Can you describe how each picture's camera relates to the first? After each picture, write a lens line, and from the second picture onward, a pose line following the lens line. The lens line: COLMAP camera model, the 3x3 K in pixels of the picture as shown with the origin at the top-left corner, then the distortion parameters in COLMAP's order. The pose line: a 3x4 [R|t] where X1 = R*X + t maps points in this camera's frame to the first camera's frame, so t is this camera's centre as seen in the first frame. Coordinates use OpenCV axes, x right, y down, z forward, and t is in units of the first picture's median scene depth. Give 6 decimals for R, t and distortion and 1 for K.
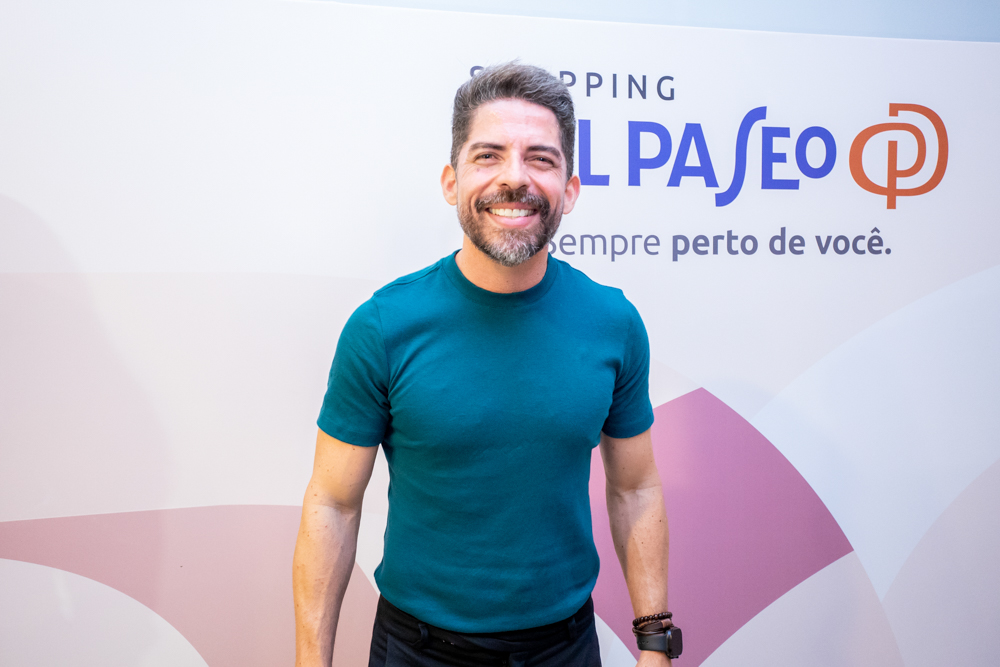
lens RADIAL K [[837.2, 0, 500.0], [0, 837.2, 333.5], [0, 0, 1]] dist [0.014411, 0.064933]
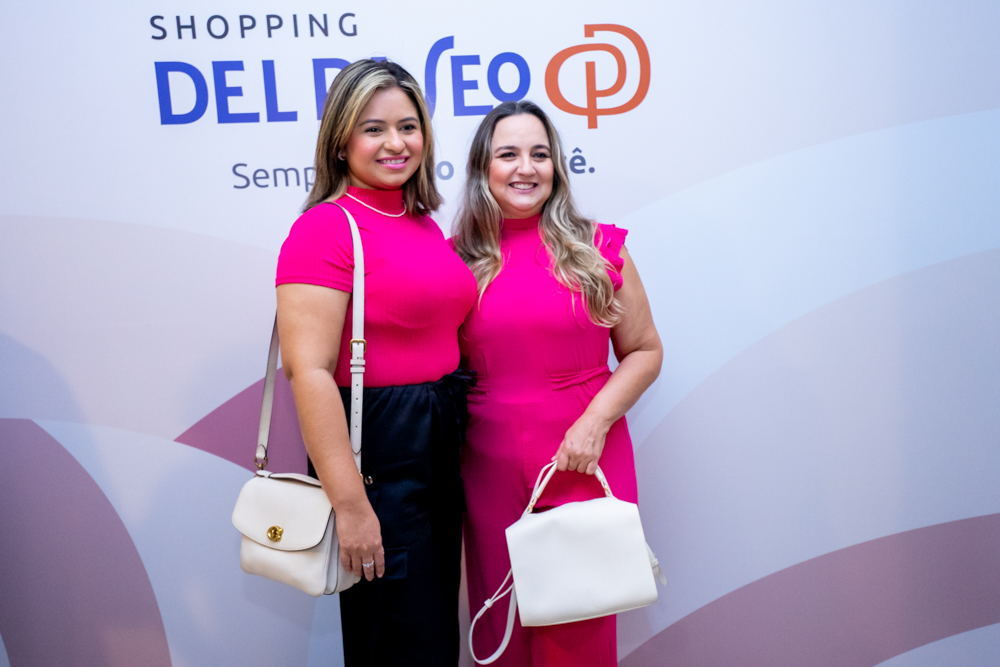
lens RADIAL K [[837.2, 0, 500.0], [0, 837.2, 333.5], [0, 0, 1]] dist [0.014411, 0.064933]
pose [[0.991411, -0.027933, -0.127766, 0.510240], [0.035857, 0.997545, 0.060144, 0.039552], [0.125772, -0.064209, 0.989979, -0.051579]]
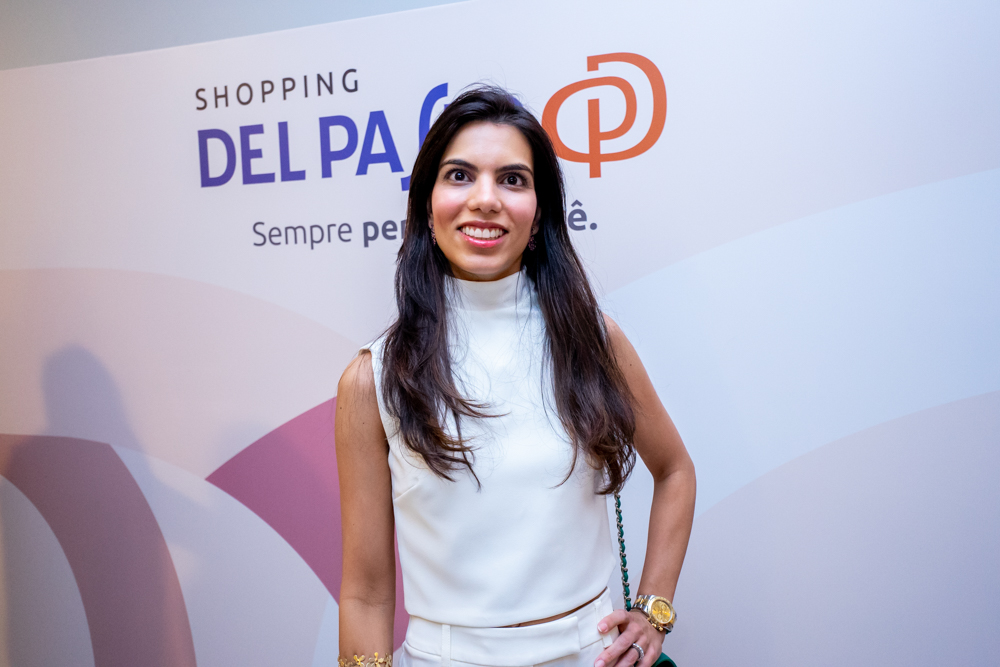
lens RADIAL K [[837.2, 0, 500.0], [0, 837.2, 333.5], [0, 0, 1]] dist [0.014411, 0.064933]
pose [[0.820951, 0.024921, -0.570454, 0.945924], [-0.008748, 0.999479, 0.031074, -0.013451], [0.570931, -0.020520, 0.820741, 0.245352]]
